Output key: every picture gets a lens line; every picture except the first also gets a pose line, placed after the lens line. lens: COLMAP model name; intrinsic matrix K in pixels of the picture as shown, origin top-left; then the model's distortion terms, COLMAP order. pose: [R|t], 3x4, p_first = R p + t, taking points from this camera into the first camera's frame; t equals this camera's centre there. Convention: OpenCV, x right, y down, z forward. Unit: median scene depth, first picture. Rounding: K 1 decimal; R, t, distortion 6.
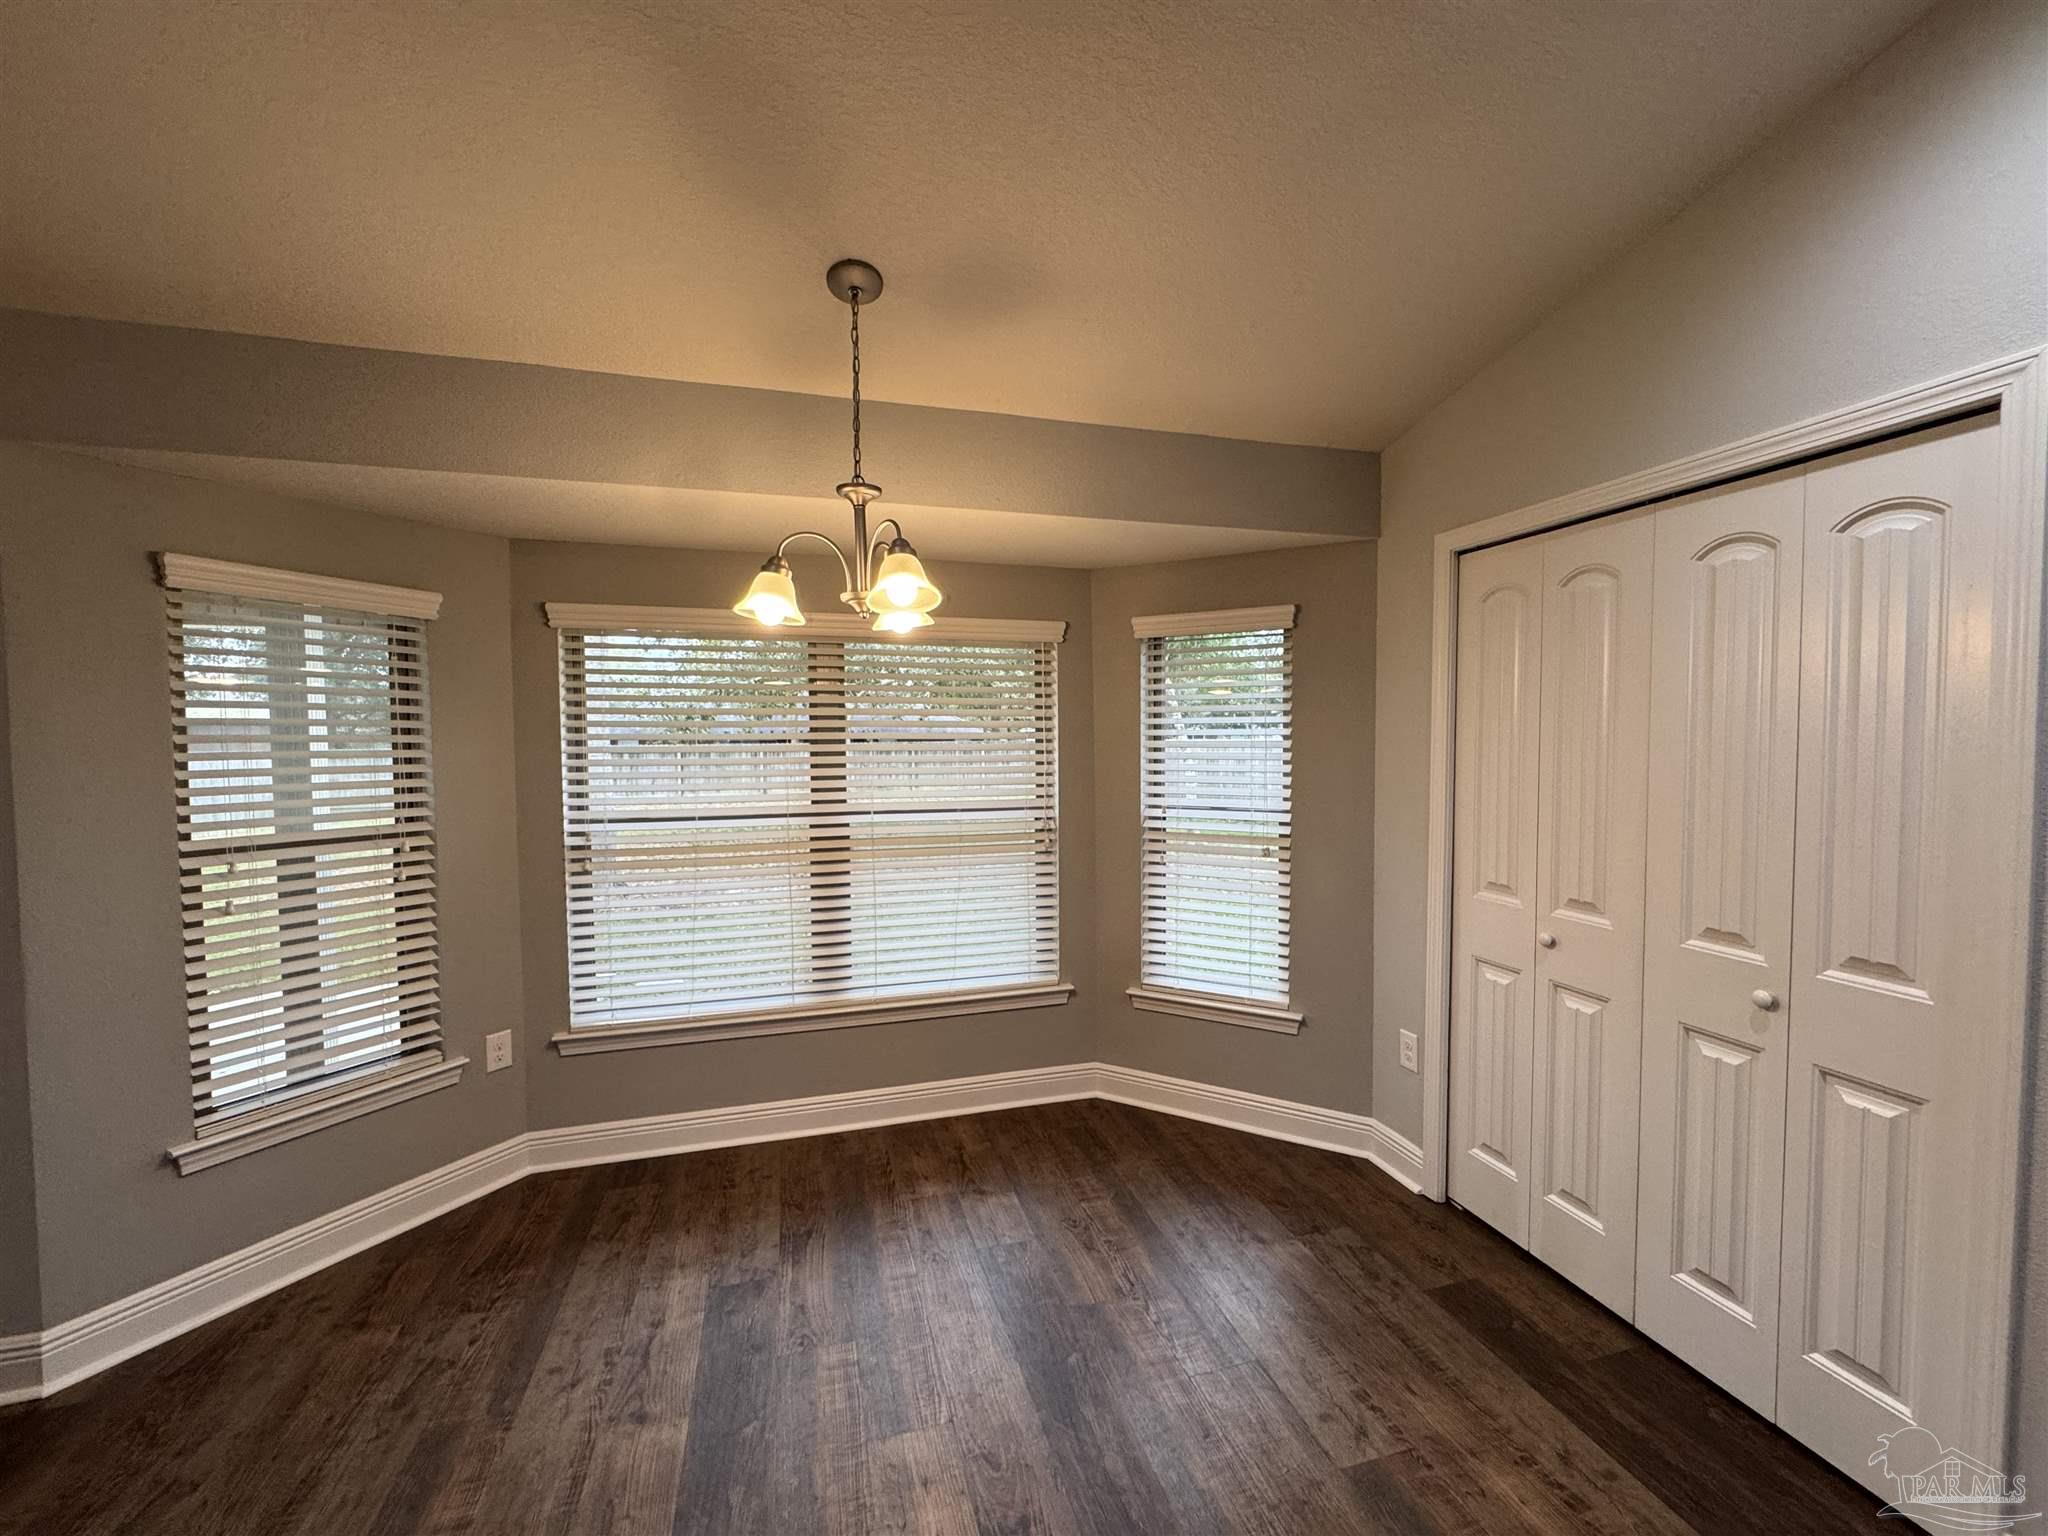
lens RADIAL K [[815.9, 0, 1023.3], [0, 815.9, 768.4], [0, 0, 1]] dist [-0.002768, 0.000254]
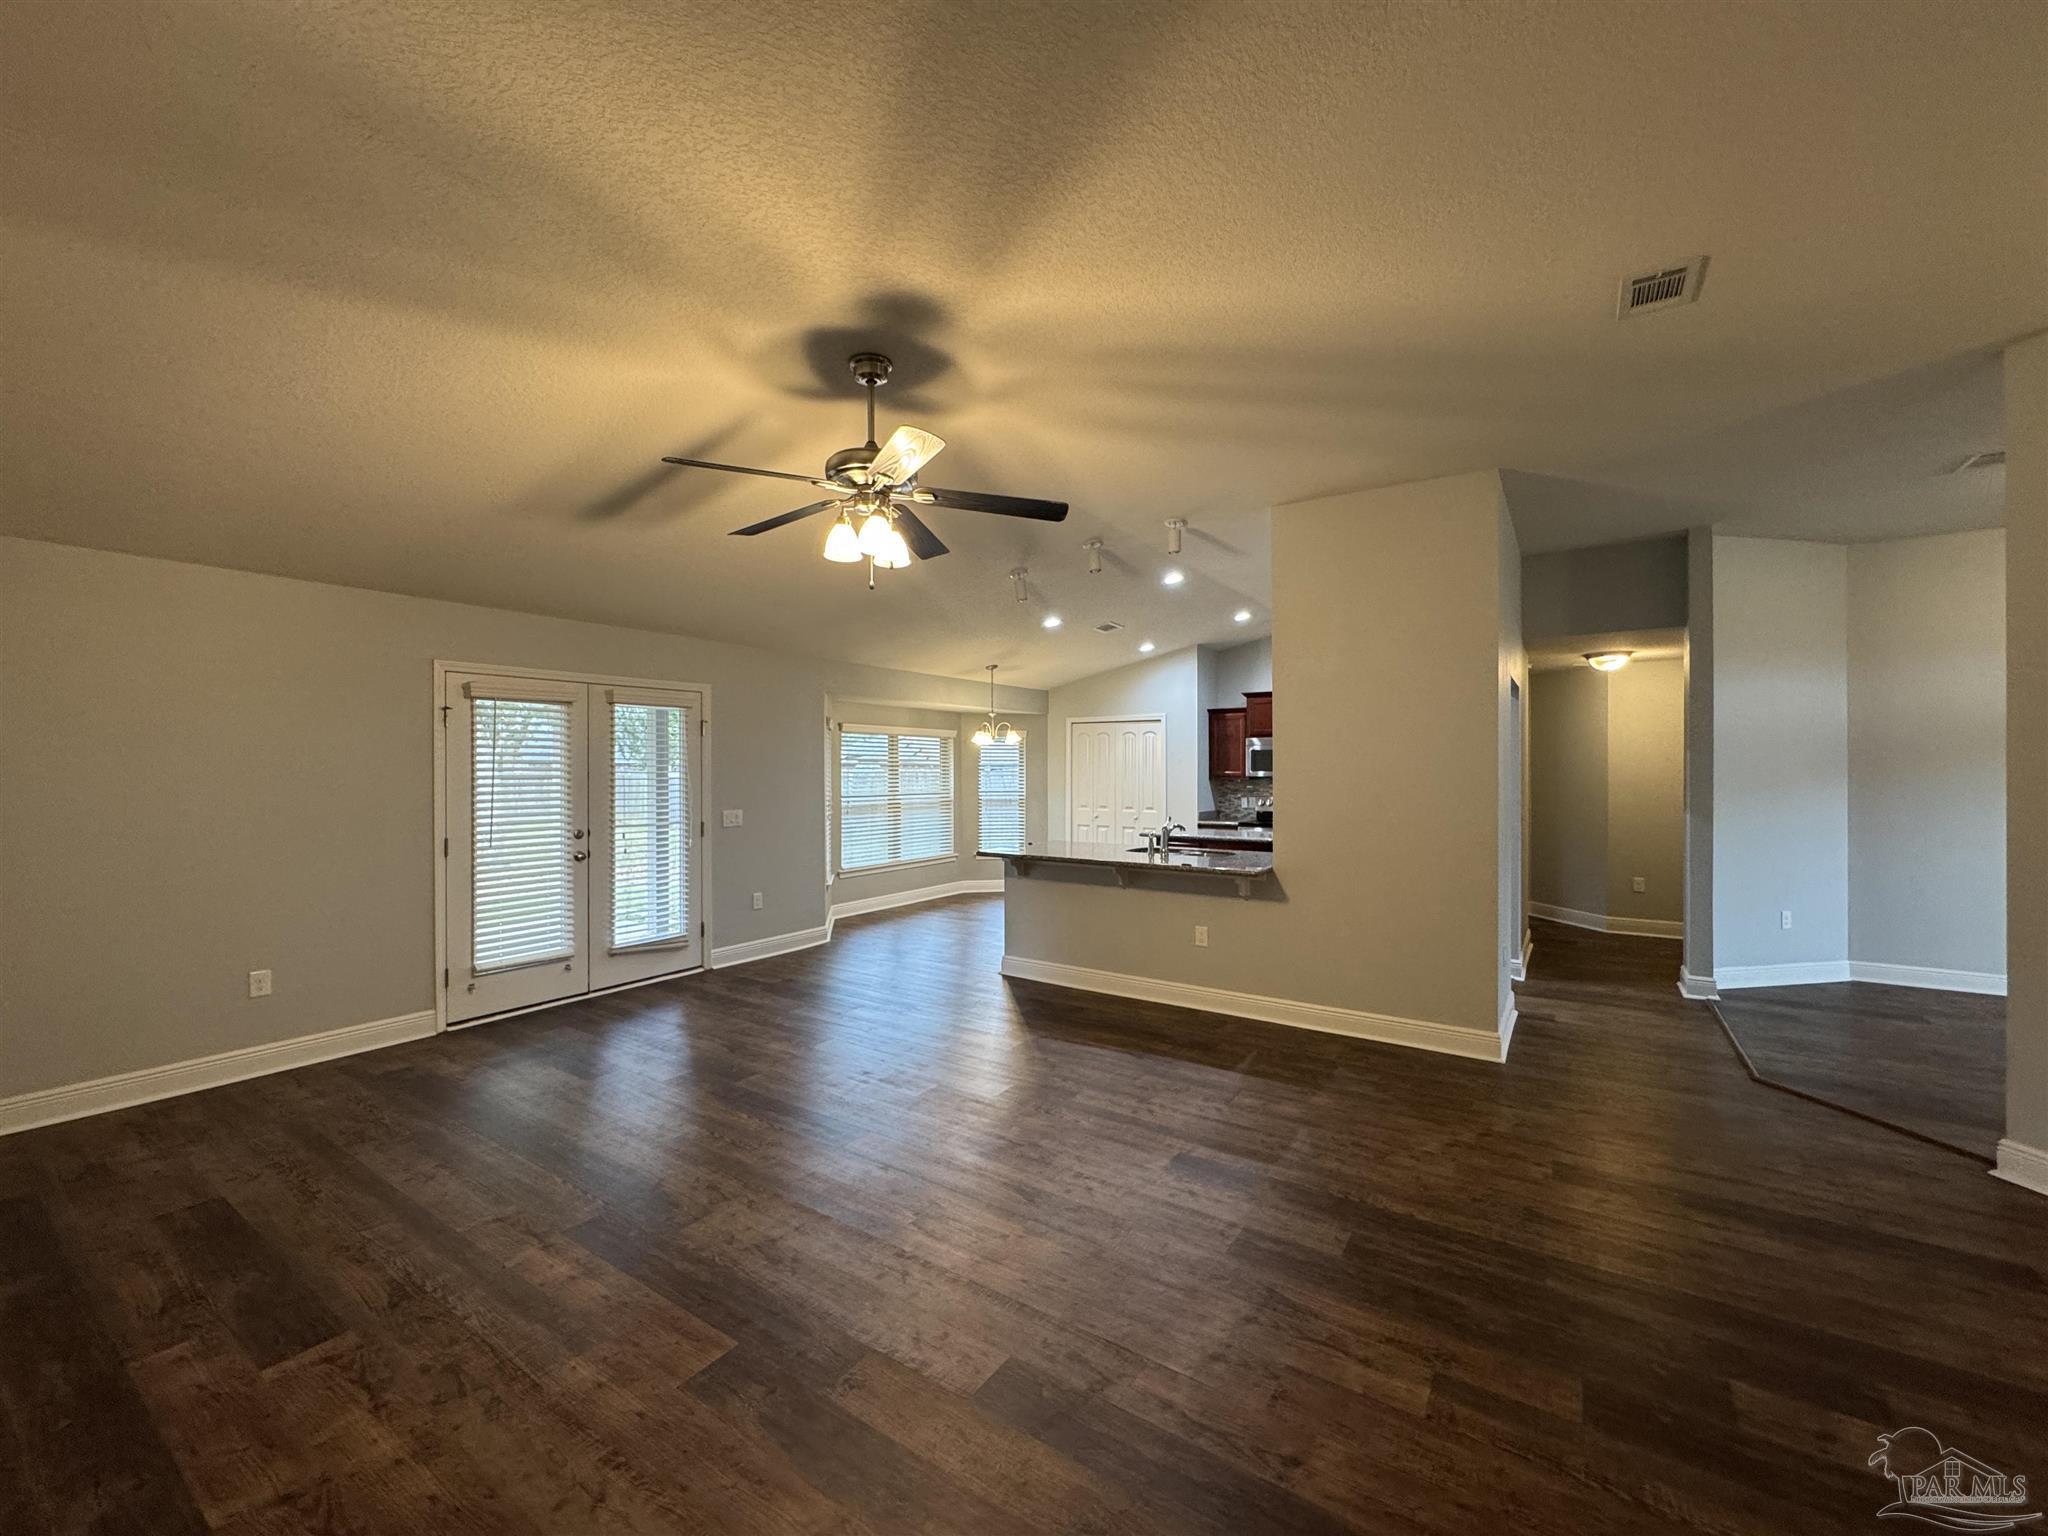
lens RADIAL K [[815.9, 0, 1027.7], [0, 815.9, 766.4], [0, 0, 1]] dist [-0.002768, 0.000254]
pose [[0.760859, 0.007236, 0.648877, -2.134828], [0.021057, 0.999136, -0.035834, 0.081526], [-0.648575, 0.040928, 0.760049, -1.808113]]
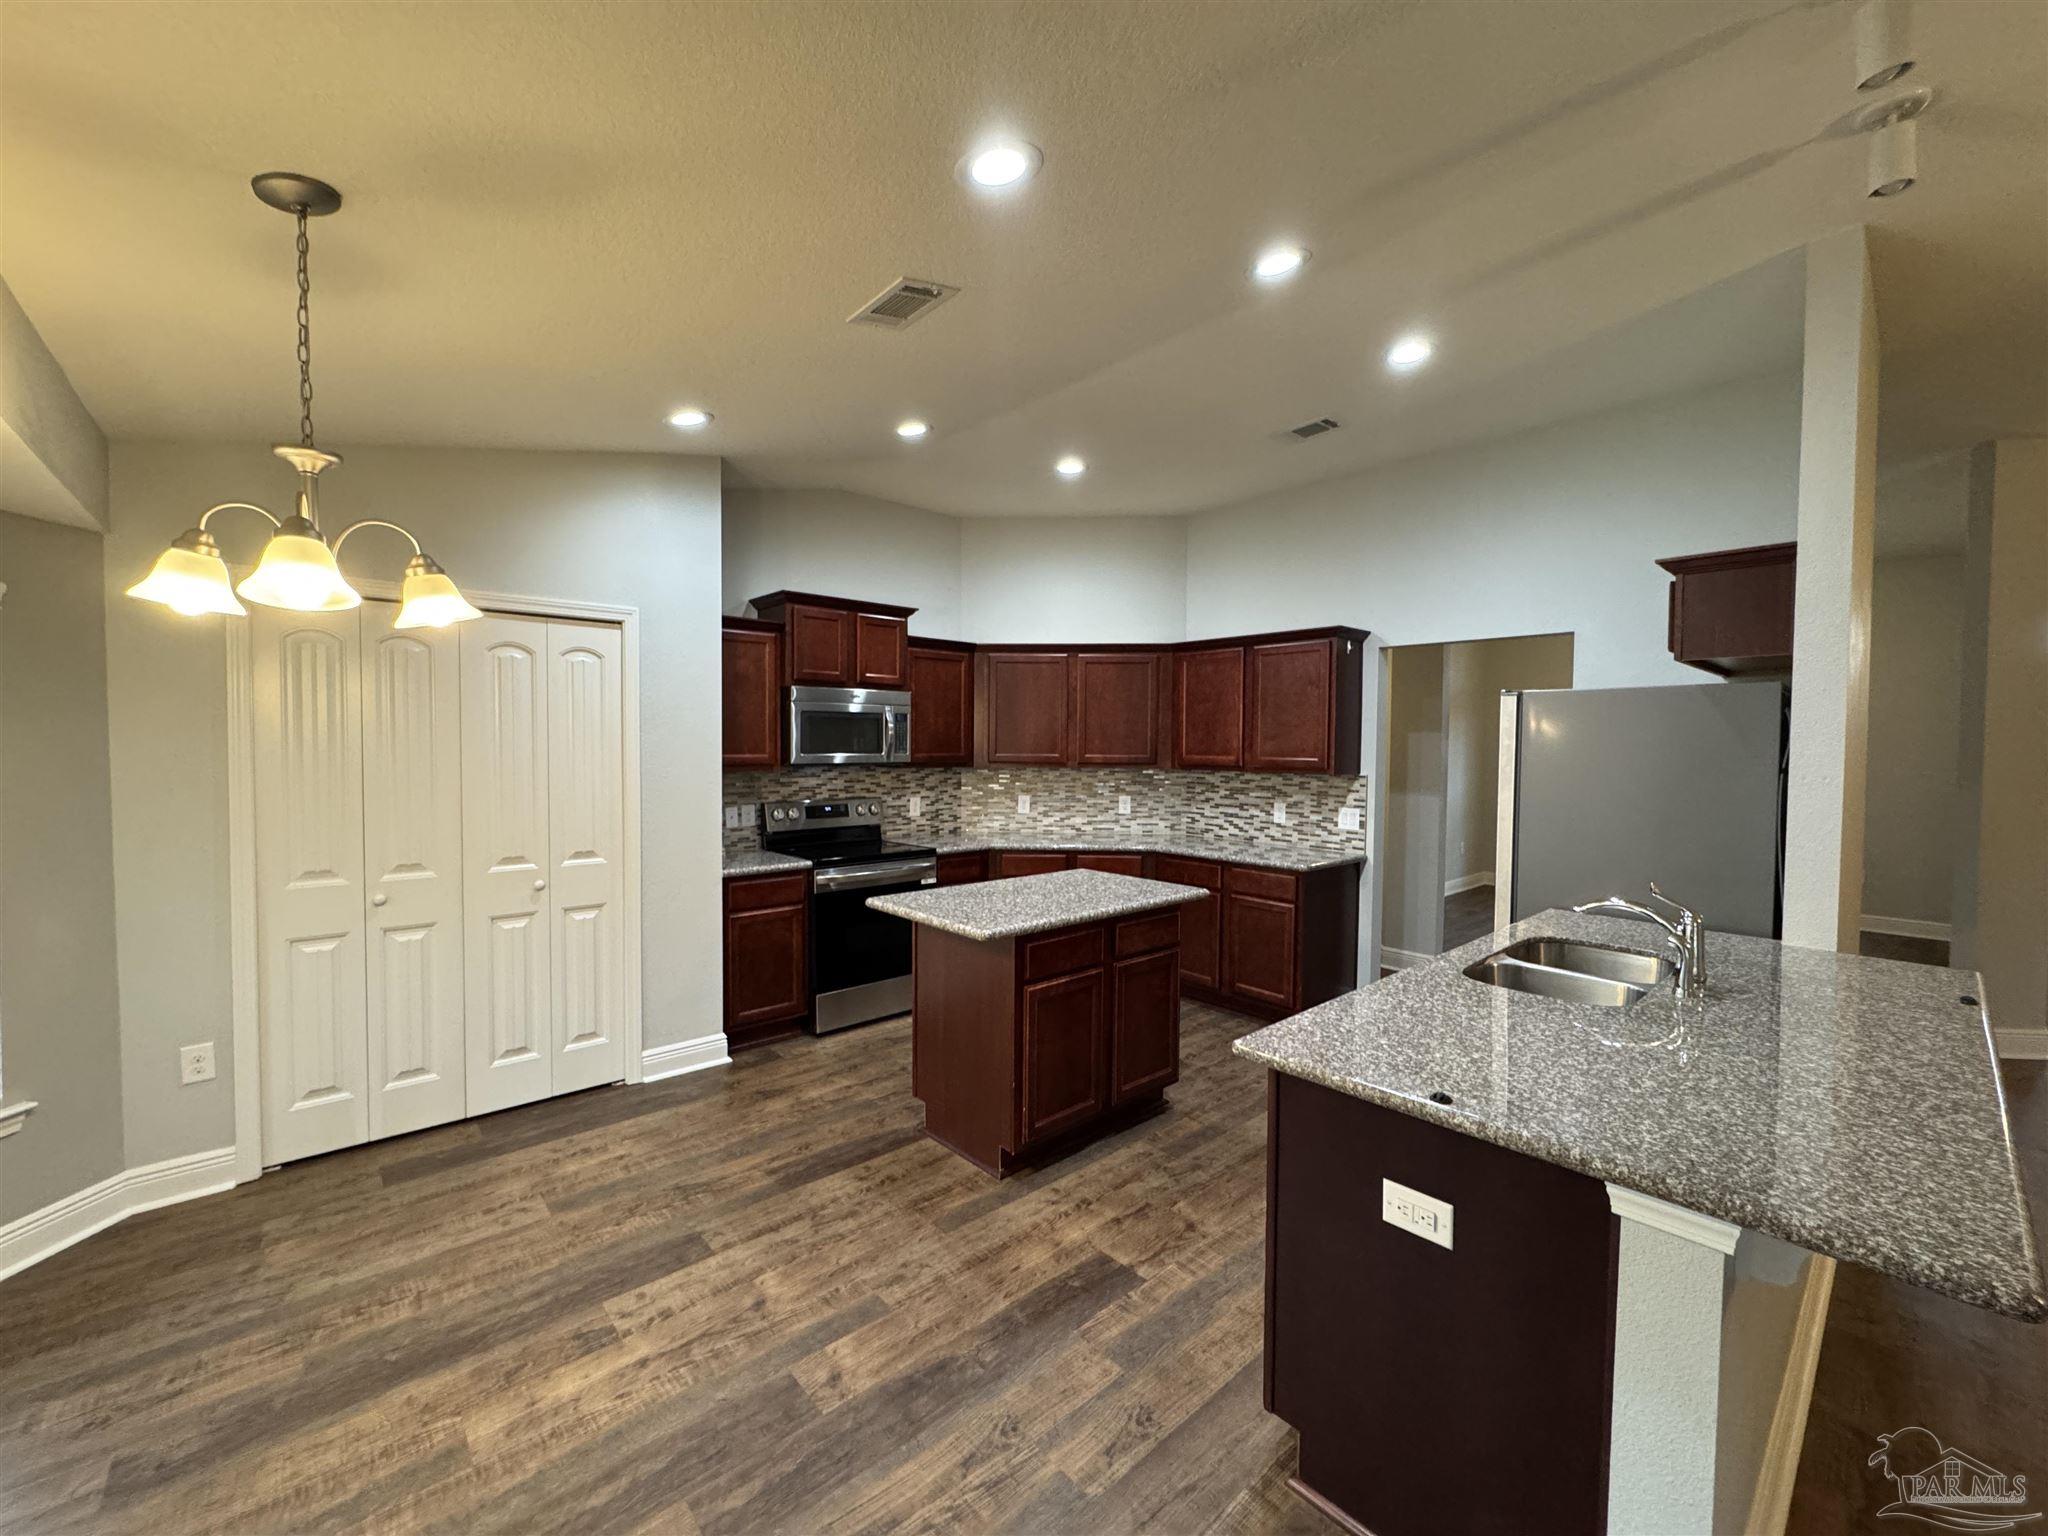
lens RADIAL K [[815.9, 0, 1025.5], [0, 815.9, 770.2], [0, 0, 1]] dist [-0.002768, 0.000254]
pose [[-0.436555, -0.026350, 0.899292, -0.908508], [0.031377, 0.998517, 0.044490, -0.028899], [-0.899130, 0.047639, -0.435080, 0.528122]]
